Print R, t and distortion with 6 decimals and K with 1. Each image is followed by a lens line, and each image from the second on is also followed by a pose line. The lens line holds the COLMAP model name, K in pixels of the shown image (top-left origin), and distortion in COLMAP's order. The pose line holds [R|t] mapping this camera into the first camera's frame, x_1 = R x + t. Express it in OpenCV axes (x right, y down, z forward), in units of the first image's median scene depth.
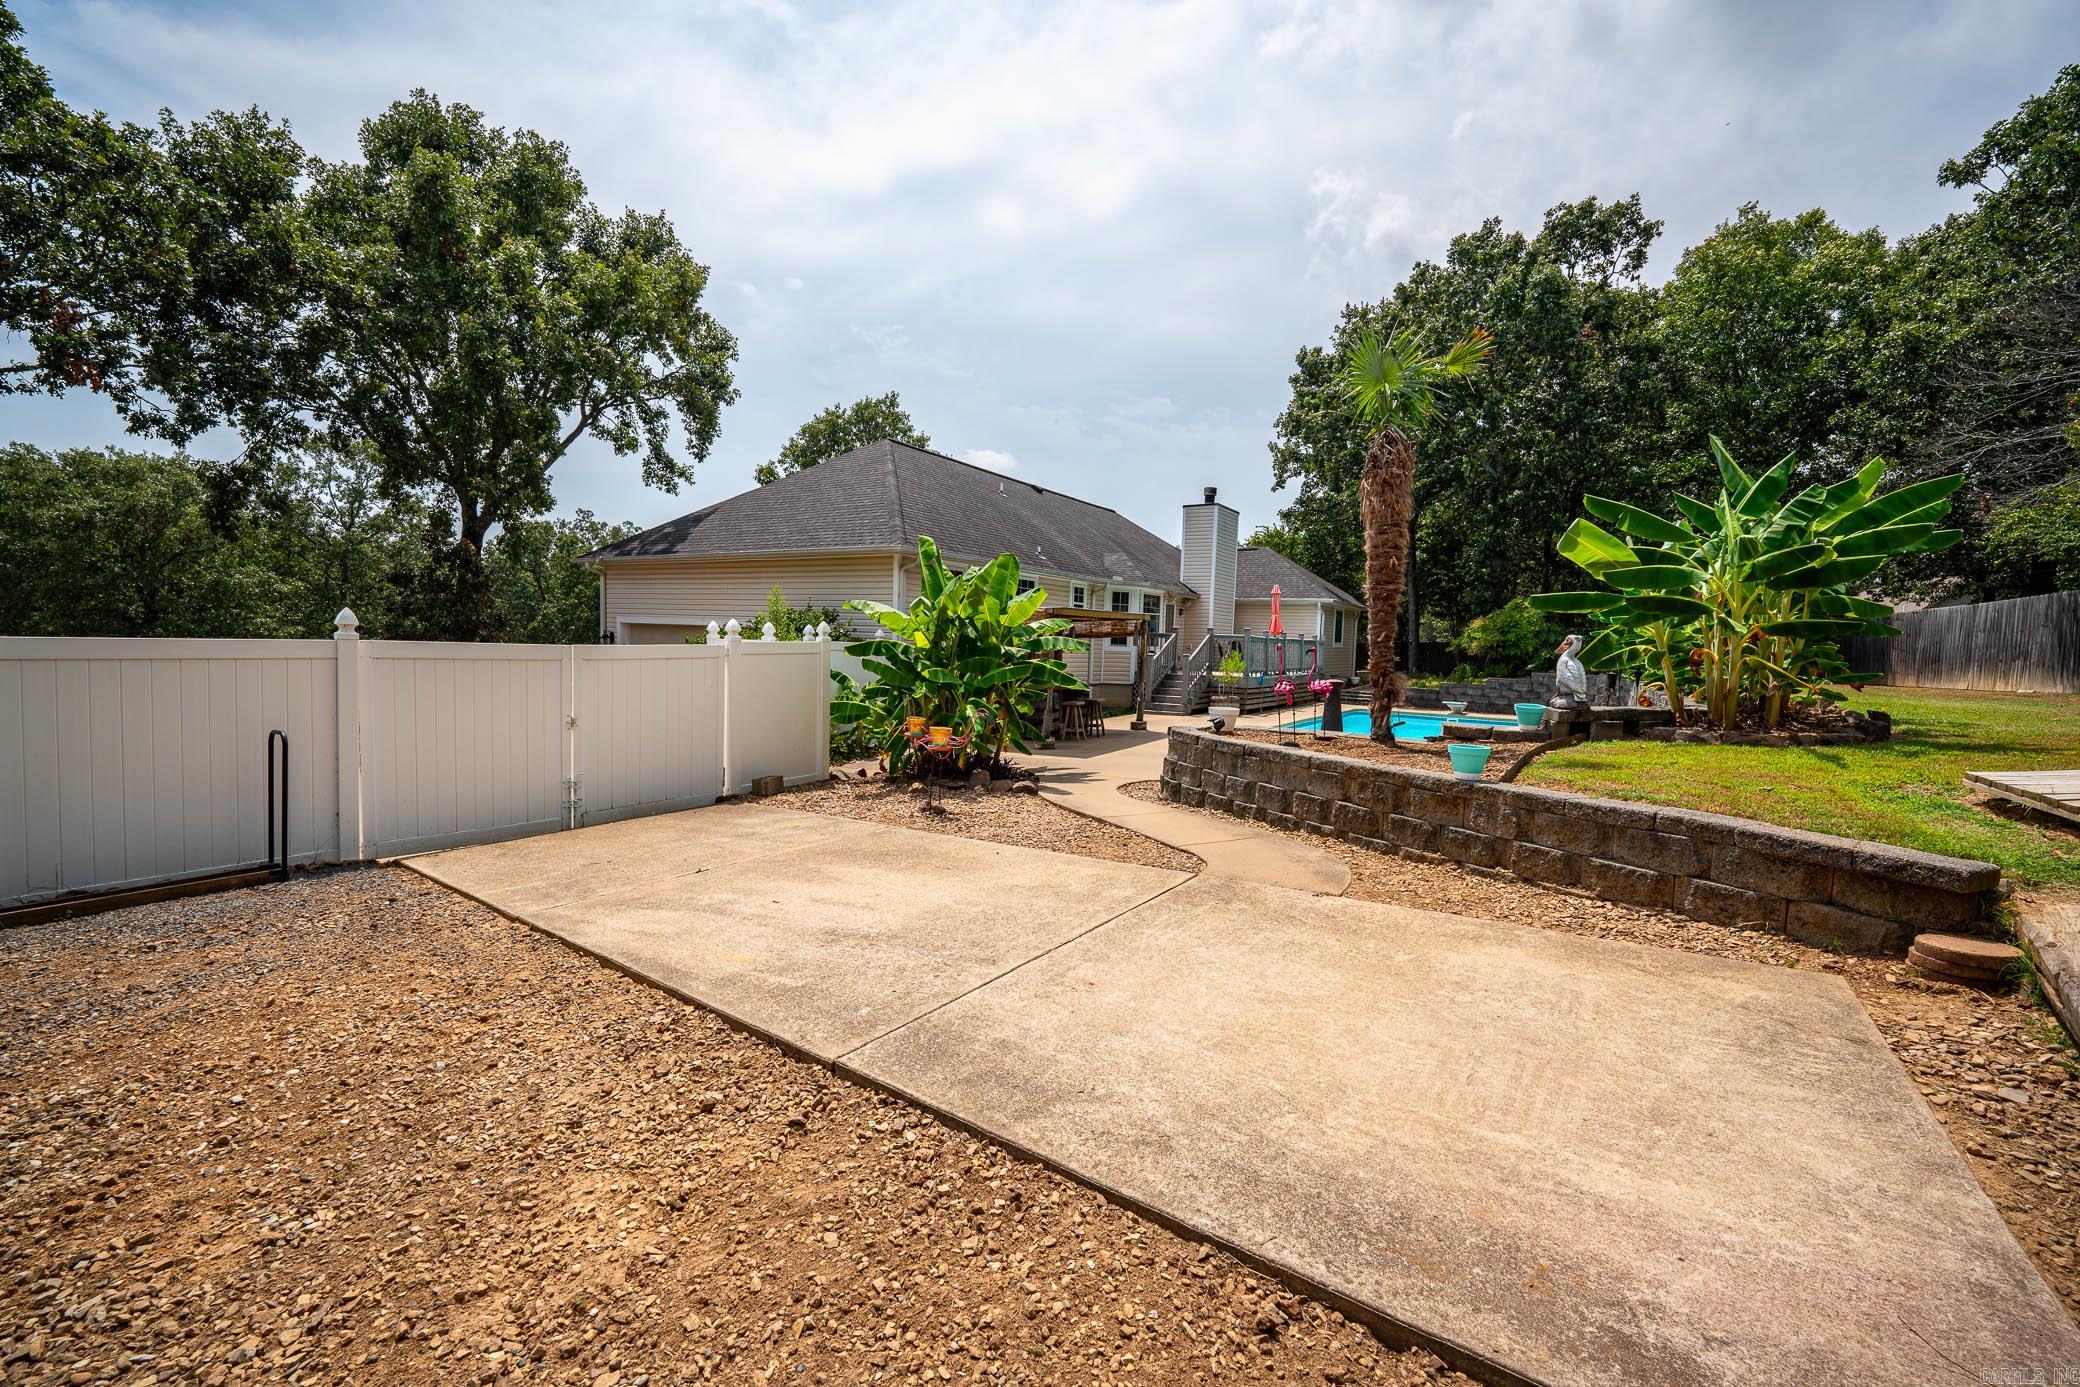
lens RADIAL K [[830.9, 0, 1029.3], [0, 830.9, 706.0], [0, 0, 1]] dist [-0.010063, -0.000499]
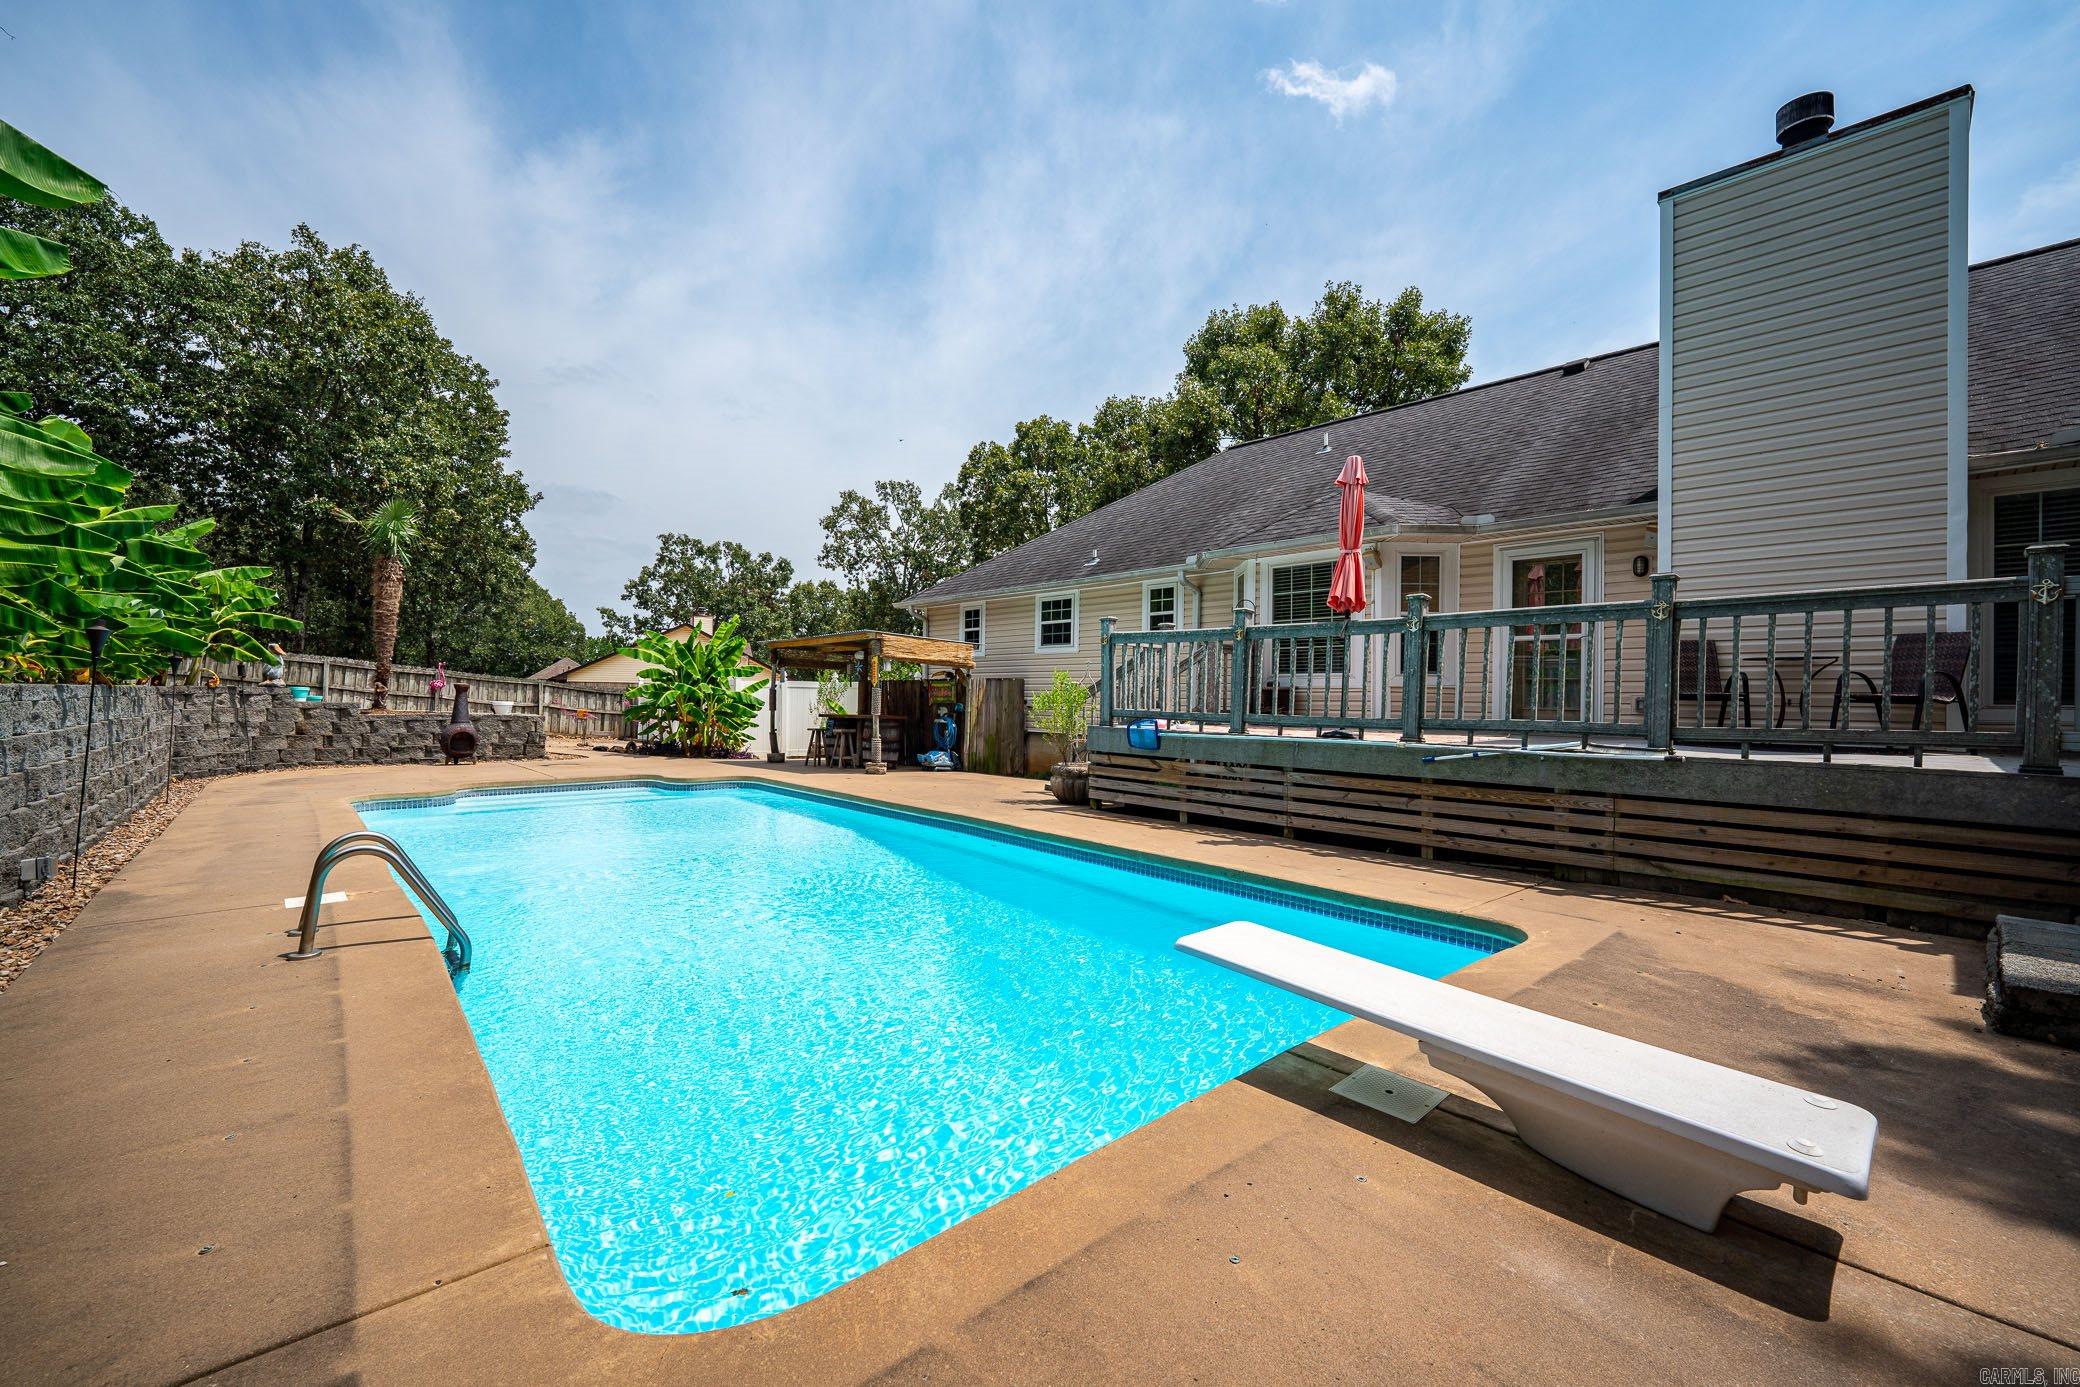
lens RADIAL K [[830.9, 0, 1033.4], [0, 830.9, 689.5], [0, 0, 1]] dist [-0.010063, -0.000499]
pose [[-0.250645, -0.032882, -0.967520, 0.548411], [-0.082695, 0.996497, -0.012444, -0.036604], [0.964541, 0.076890, -0.252486, 0.829221]]
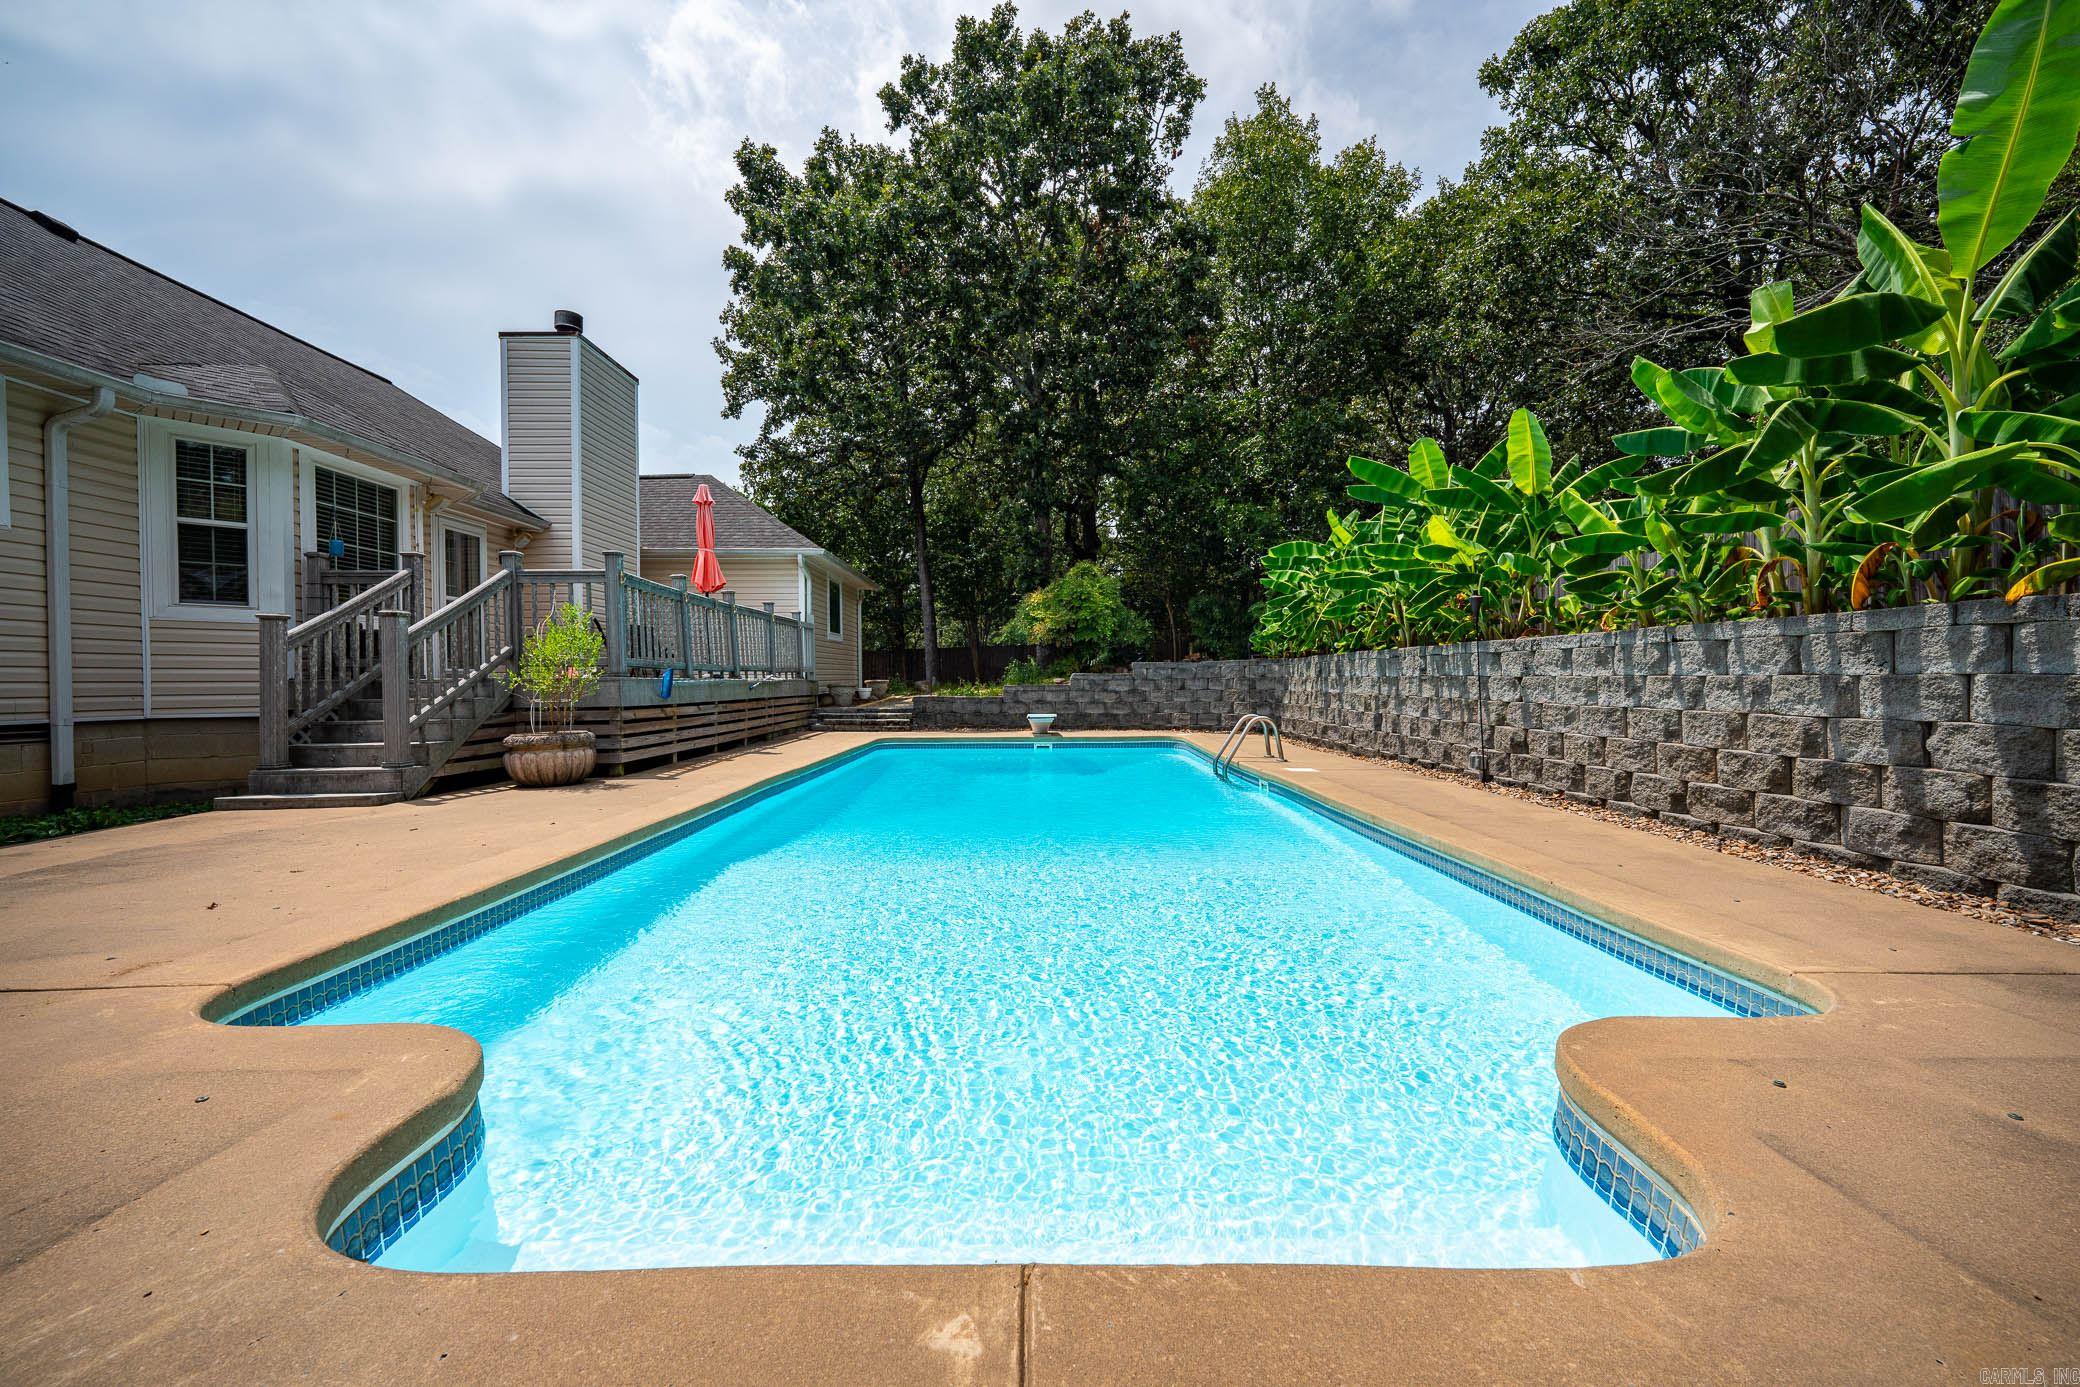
lens RADIAL K [[830.9, 0, 1038.8], [0, 830.9, 701.3], [0, 0, 1]] dist [-0.010063, -0.000499]
pose [[0.823542, -0.050085, 0.565040, 0.160542], [0.075619, 0.996897, -0.021850, -0.001271], [-0.562193, 0.060722, 0.824774, 0.452366]]
